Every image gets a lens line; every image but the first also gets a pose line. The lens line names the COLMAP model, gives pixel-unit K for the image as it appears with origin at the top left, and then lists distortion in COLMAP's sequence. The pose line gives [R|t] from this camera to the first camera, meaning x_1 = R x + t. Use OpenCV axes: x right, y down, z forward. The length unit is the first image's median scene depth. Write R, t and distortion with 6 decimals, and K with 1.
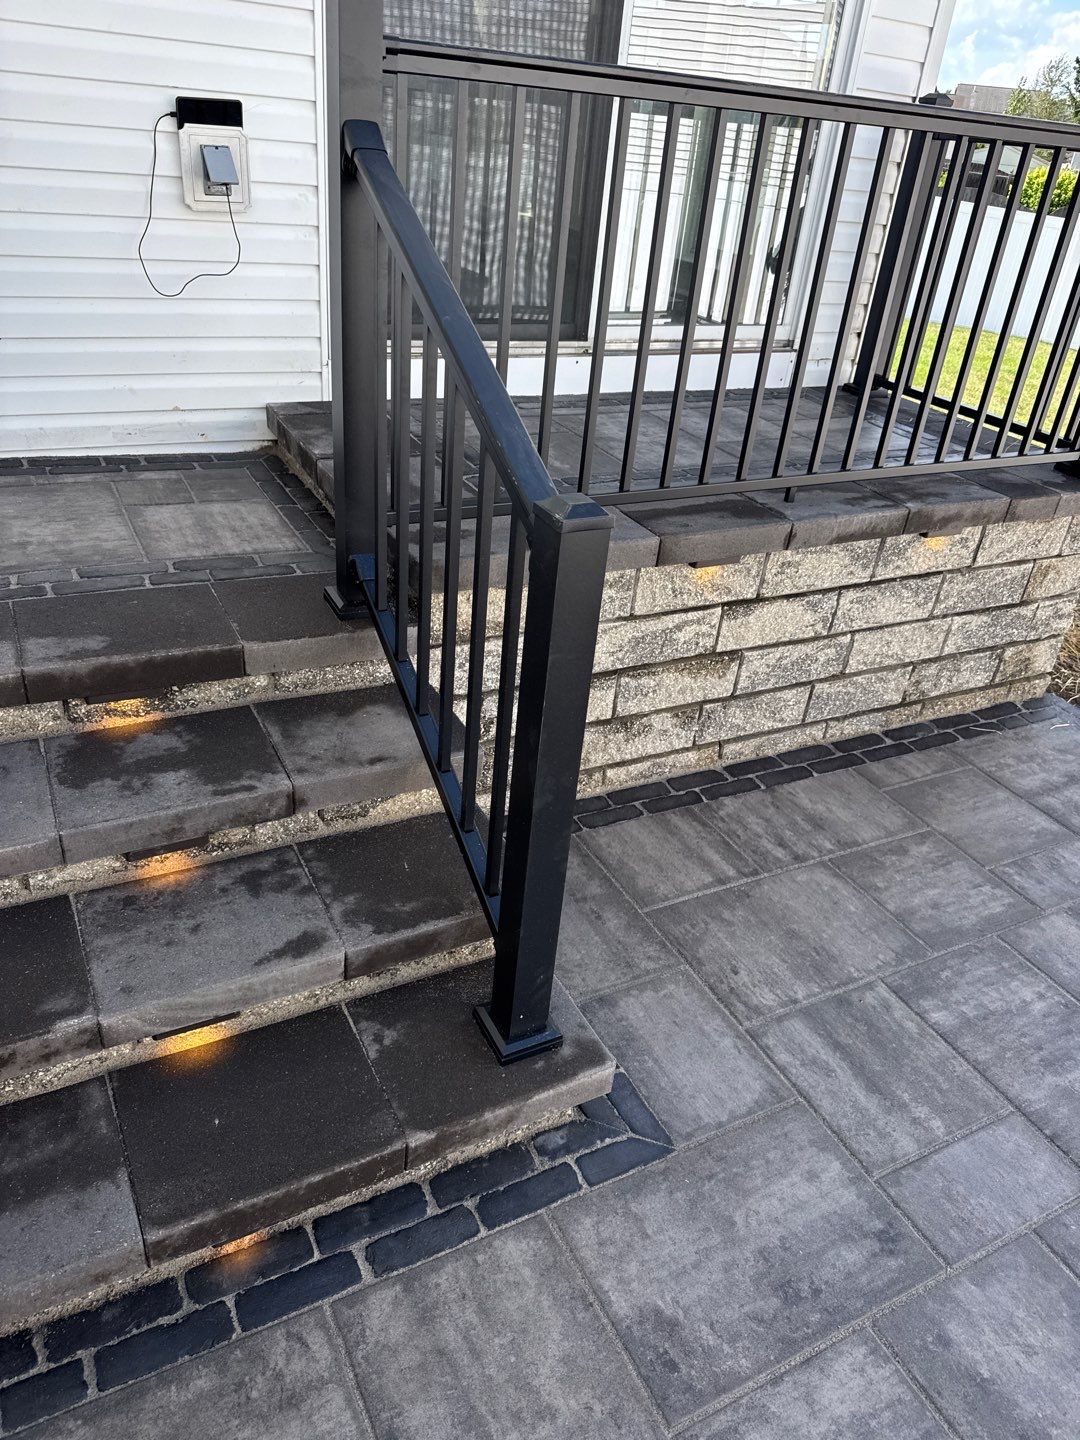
lens RADIAL K [[1021.9, 0, 530.2], [0, 1021.9, 720.7], [0, 0, 1]] dist [0.090942, -0.133822]
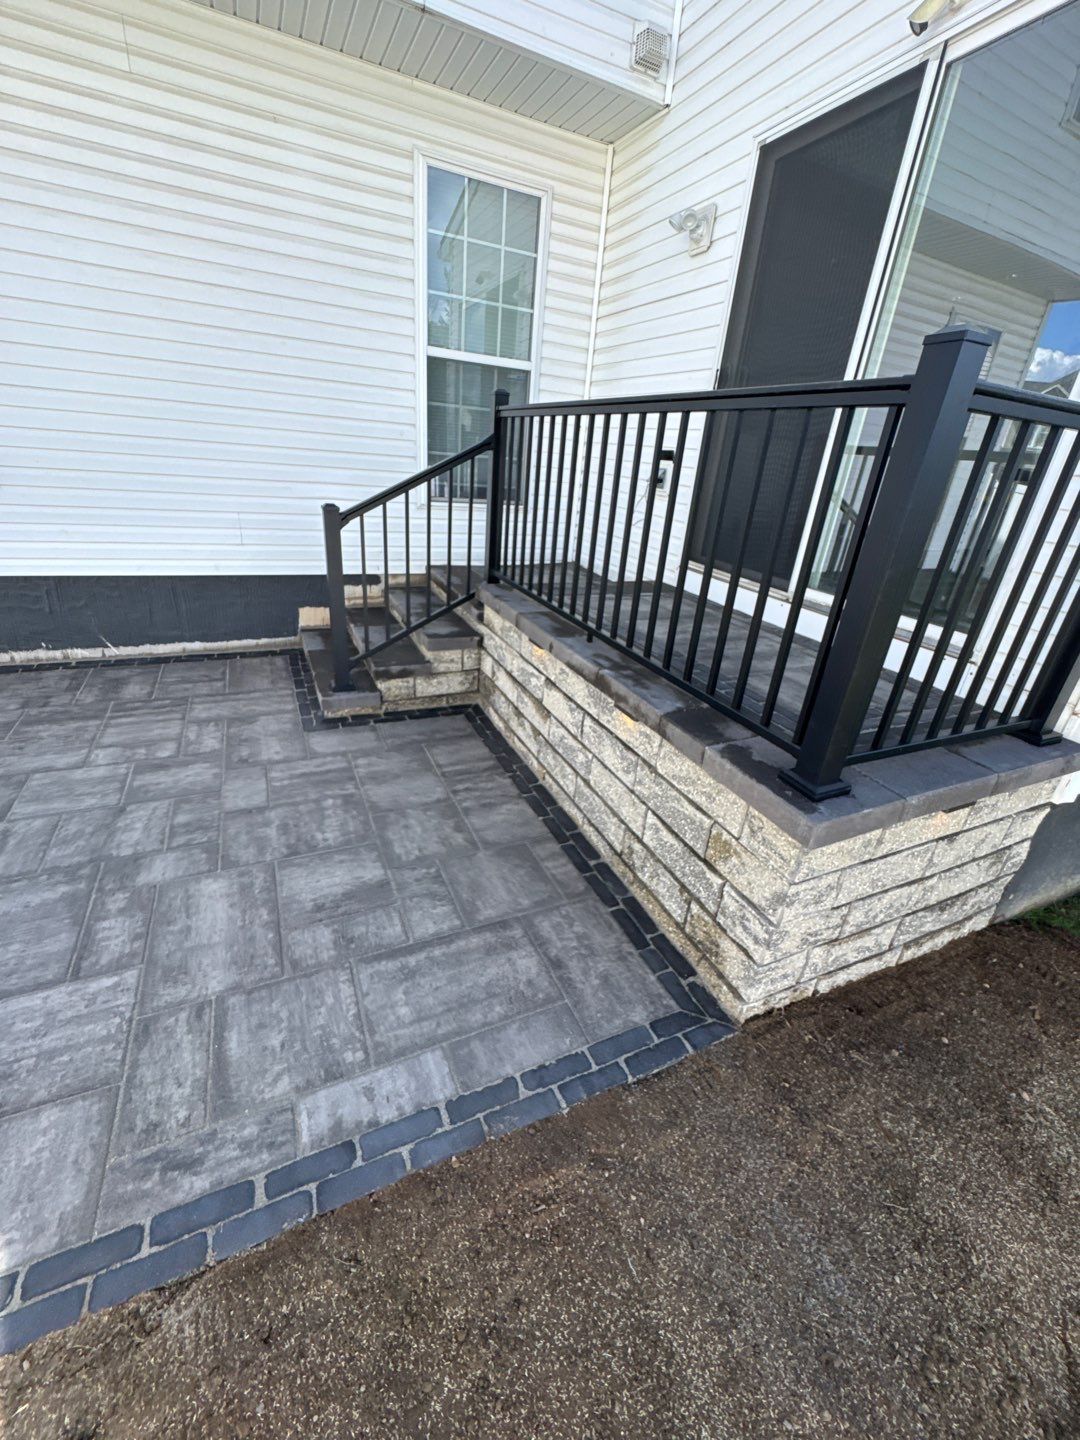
lens RADIAL K [[578.8, 0, 538.9], [0, 578.8, 716.8], [0, 0, 1]] dist [-0.003528, 0.000302]
pose [[-0.040297, 0.337537, -0.940449, 1.088764], [-0.577309, 0.760348, 0.297633, -0.331701], [0.815531, 0.554924, 0.164223, 0.816785]]
